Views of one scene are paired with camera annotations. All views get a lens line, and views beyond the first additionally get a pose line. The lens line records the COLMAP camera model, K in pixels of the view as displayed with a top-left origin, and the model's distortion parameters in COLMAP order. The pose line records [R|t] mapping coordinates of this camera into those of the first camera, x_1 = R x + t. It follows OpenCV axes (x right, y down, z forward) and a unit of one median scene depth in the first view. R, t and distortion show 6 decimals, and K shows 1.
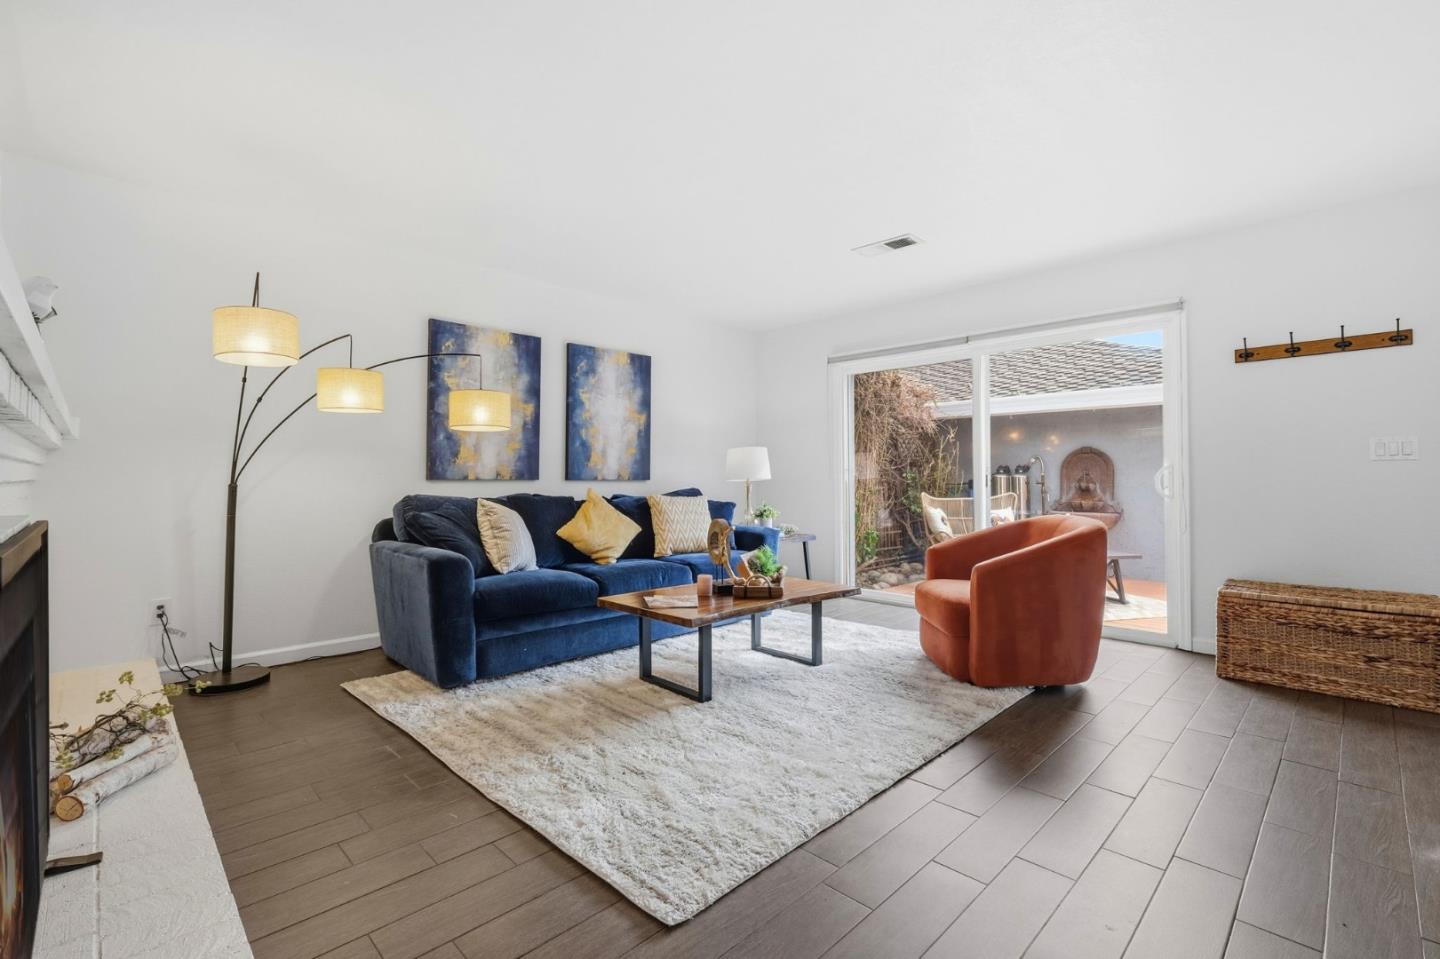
lens RADIAL K [[638.5, 0, 722.1], [0, 638.5, 471.2], [0, 0, 1]] dist [-0.000968, 0.000157]
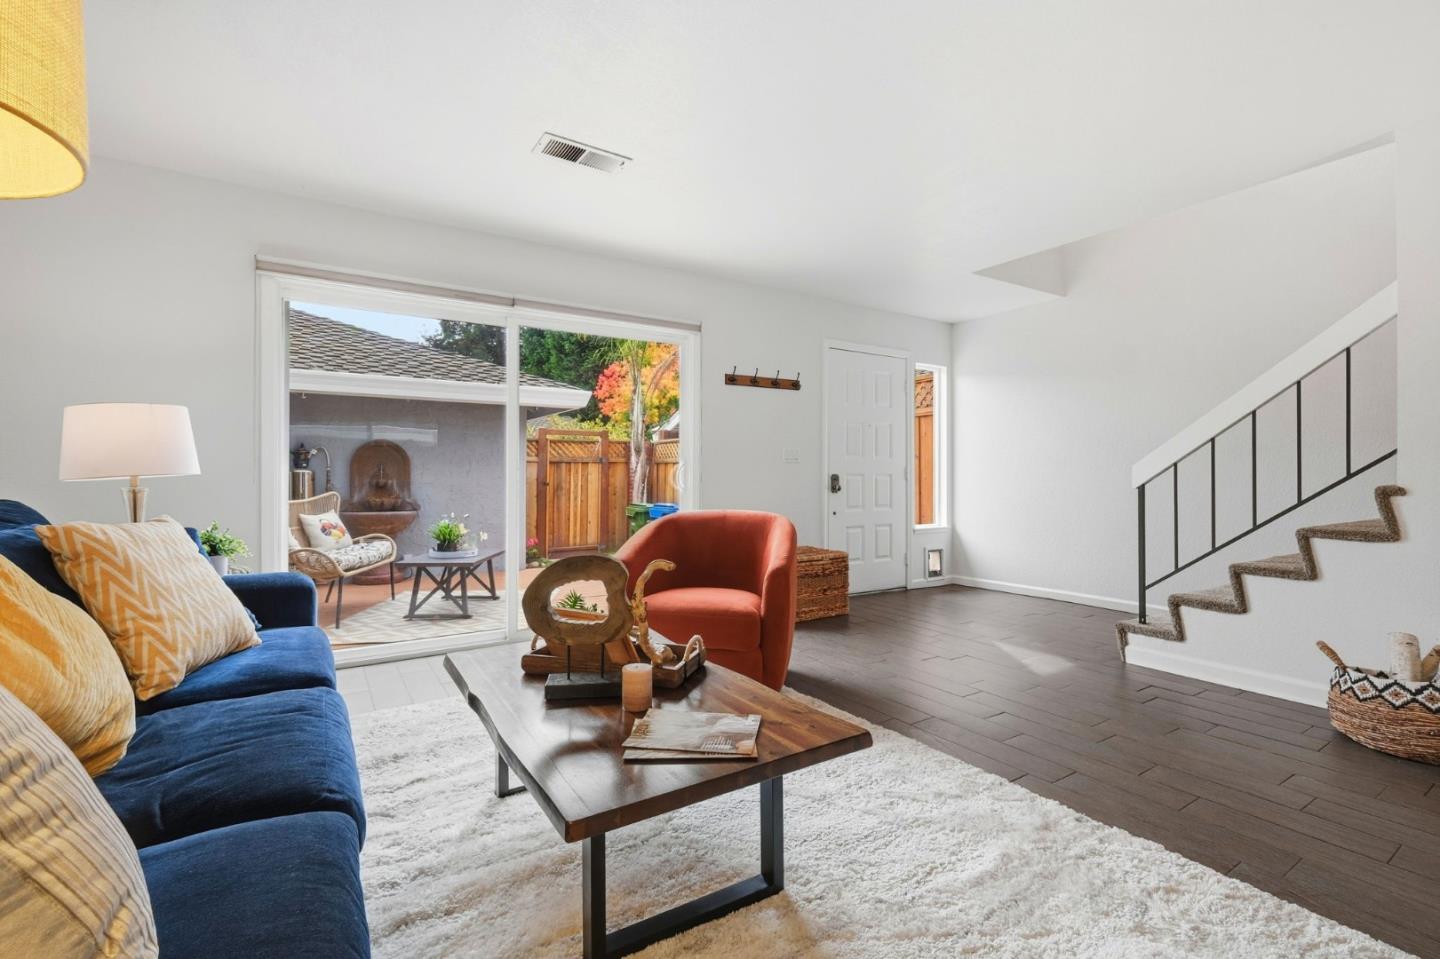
lens RADIAL K [[635.4, 0, 716.3], [0, 635.4, 464.9], [0, 0, 1]] dist [-0.007756, -0.000157]
pose [[0.209327, 0.014092, 0.977744, -0.428733], [-0.011369, 0.999864, -0.011977, 0.007889], [-0.977780, -0.008609, 0.209459, 0.719517]]
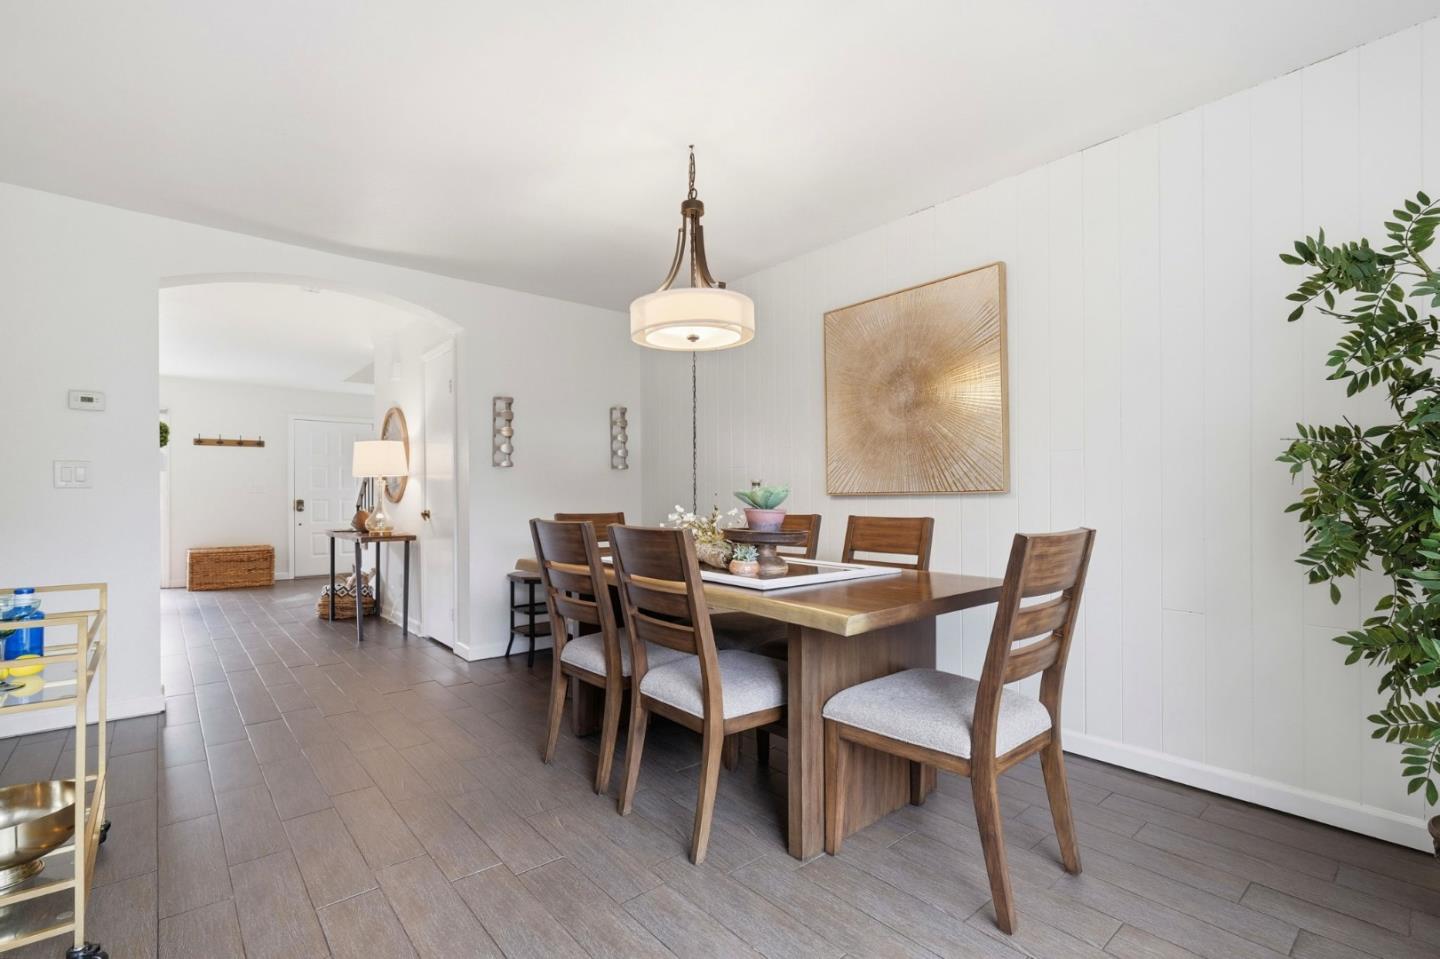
lens RADIAL K [[652.5, 0, 721.2], [0, 652.5, 466.1], [0, 0, 1]] dist [-0.000023, 0.000035]
pose [[0.068712, 0.045239, 0.996610, -1.152485], [-0.005401, 0.998974, -0.044974, -0.012679], [-0.997622, -0.002292, 0.068886, -0.832638]]
